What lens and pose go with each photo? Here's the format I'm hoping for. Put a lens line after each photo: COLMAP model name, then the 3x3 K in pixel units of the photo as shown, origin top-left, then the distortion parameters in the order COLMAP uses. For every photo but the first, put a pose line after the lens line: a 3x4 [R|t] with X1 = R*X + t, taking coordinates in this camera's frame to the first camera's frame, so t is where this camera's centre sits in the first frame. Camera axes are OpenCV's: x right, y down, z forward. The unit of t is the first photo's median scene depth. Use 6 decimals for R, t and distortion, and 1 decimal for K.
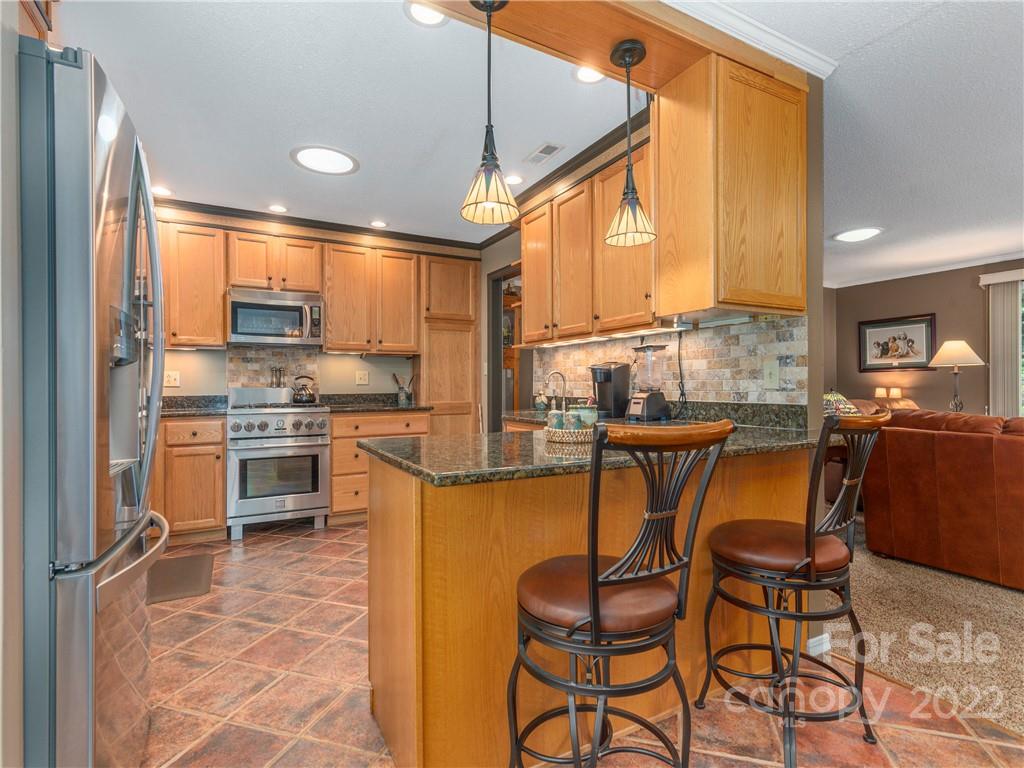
lens RADIAL K [[501.9, 0, 506.2], [0, 501.9, 384.2], [0, 0, 1]] dist [0.002985, 0.000904]
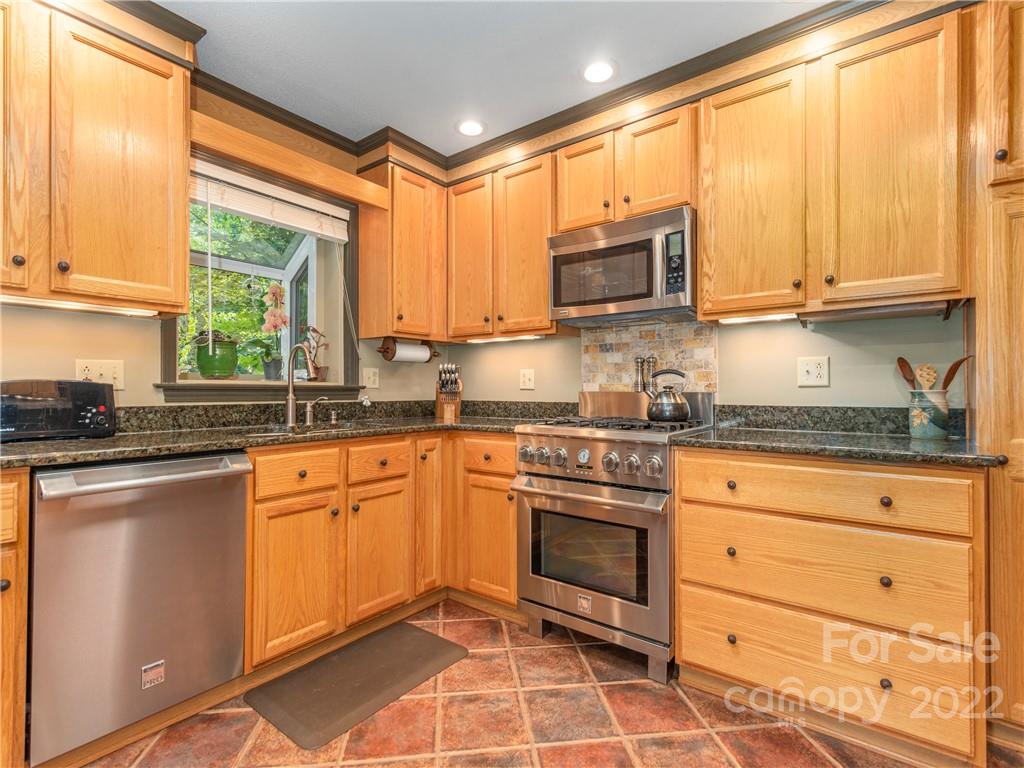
lens RADIAL K [[501.9, 0, 506.2], [0, 501.9, 384.2], [0, 0, 1]] dist [0.002985, 0.000904]
pose [[0.400847, -0.007095, -0.916117, 0.016179], [-0.002726, 0.999956, -0.008937, 0.003877], [0.916141, 0.006079, 0.400810, 0.636641]]
